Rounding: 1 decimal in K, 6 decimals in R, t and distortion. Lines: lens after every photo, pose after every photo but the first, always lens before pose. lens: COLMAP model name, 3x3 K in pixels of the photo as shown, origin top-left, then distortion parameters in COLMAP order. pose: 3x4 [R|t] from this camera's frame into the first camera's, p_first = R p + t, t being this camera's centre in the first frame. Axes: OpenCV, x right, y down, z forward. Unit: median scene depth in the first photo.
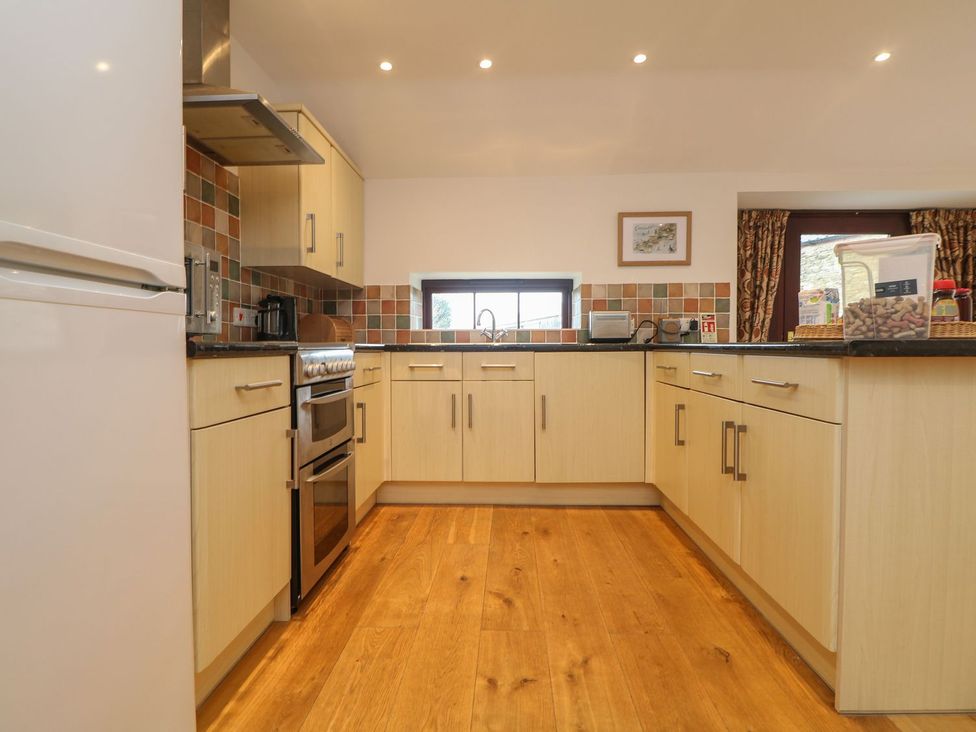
lens RADIAL K [[513.4, 0, 489.6], [0, 513.4, 361.7], [0, 0, 1]] dist [-0.007814, -0.002335]
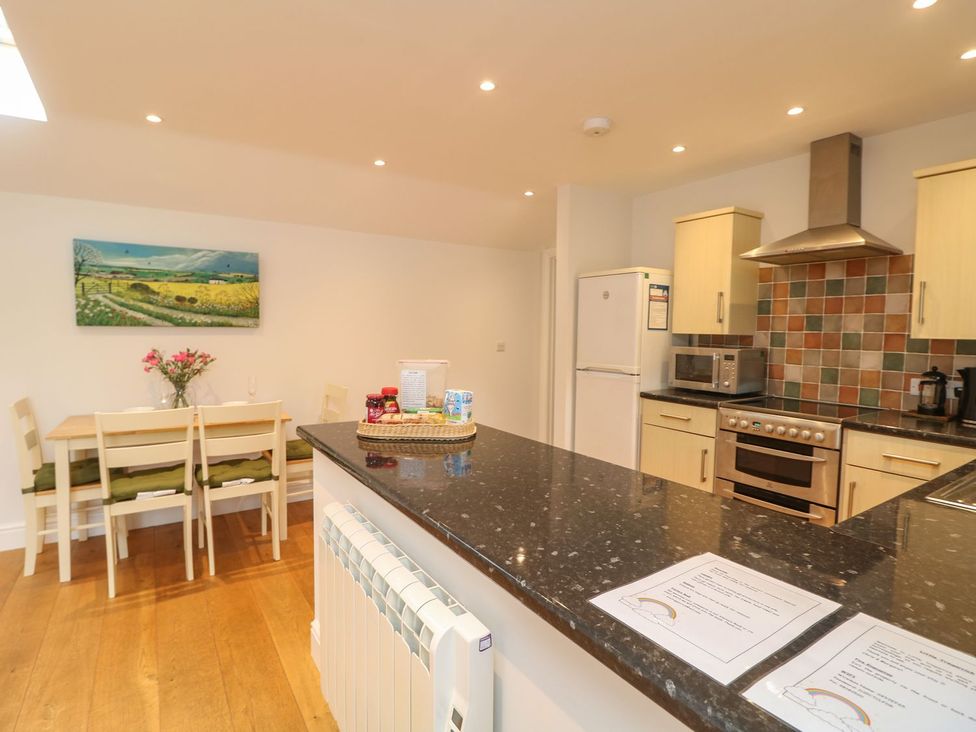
lens RADIAL K [[513.4, 0, 489.6], [0, 513.4, 361.7], [0, 0, 1]] dist [-0.007814, -0.002335]
pose [[-0.809352, 0.027652, -0.586672, 0.830953], [-0.030633, 0.995544, 0.089185, -0.202822], [0.586524, 0.090153, -0.804899, 1.307263]]
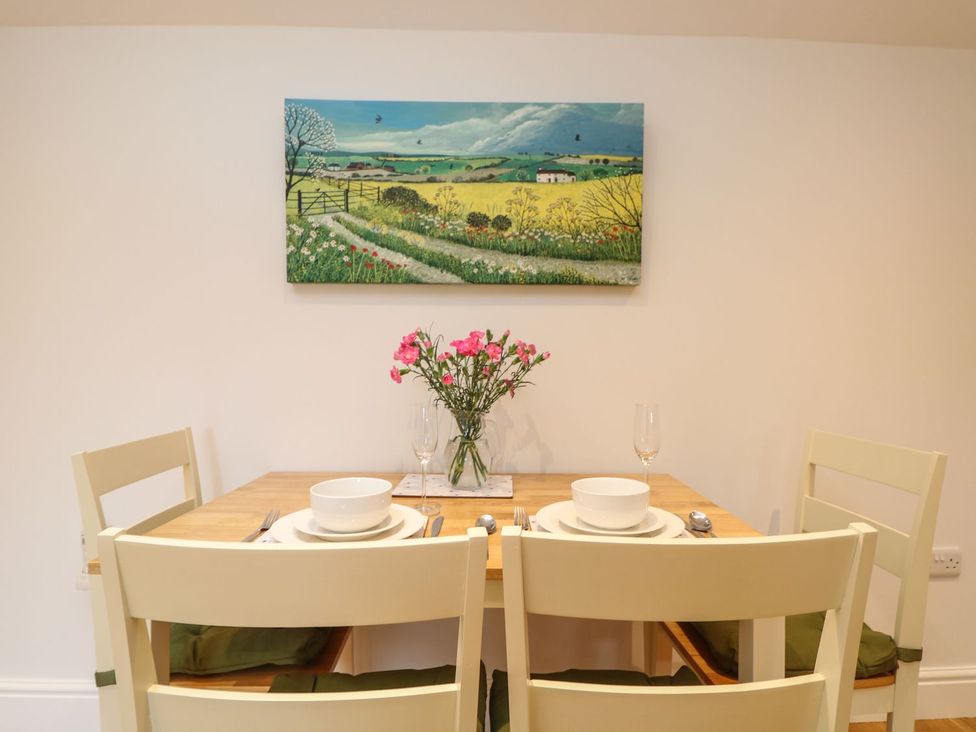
lens RADIAL K [[513.4, 0, 489.6], [0, 513.4, 361.7], [0, 0, 1]] dist [-0.007814, -0.002335]
pose [[-0.997392, -0.003377, -0.072100, 0.723261], [-0.005954, 0.999350, 0.035559, -0.080294], [0.071933, 0.035896, -0.996763, 0.329991]]
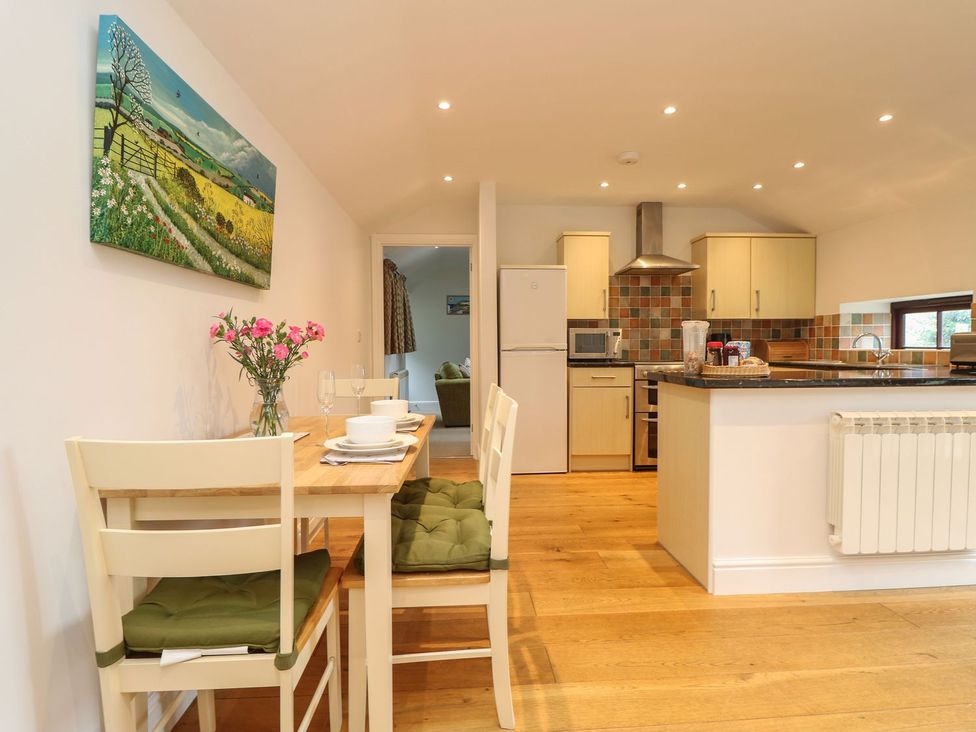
lens RADIAL K [[513.4, 0, 489.6], [0, 513.4, 361.7], [0, 0, 1]] dist [-0.007814, -0.002335]
pose [[0.095808, 0.032019, -0.994885, 1.413058], [-0.026792, 0.999203, 0.029578, -0.063795], [0.995039, 0.023821, 0.096589, 0.027683]]
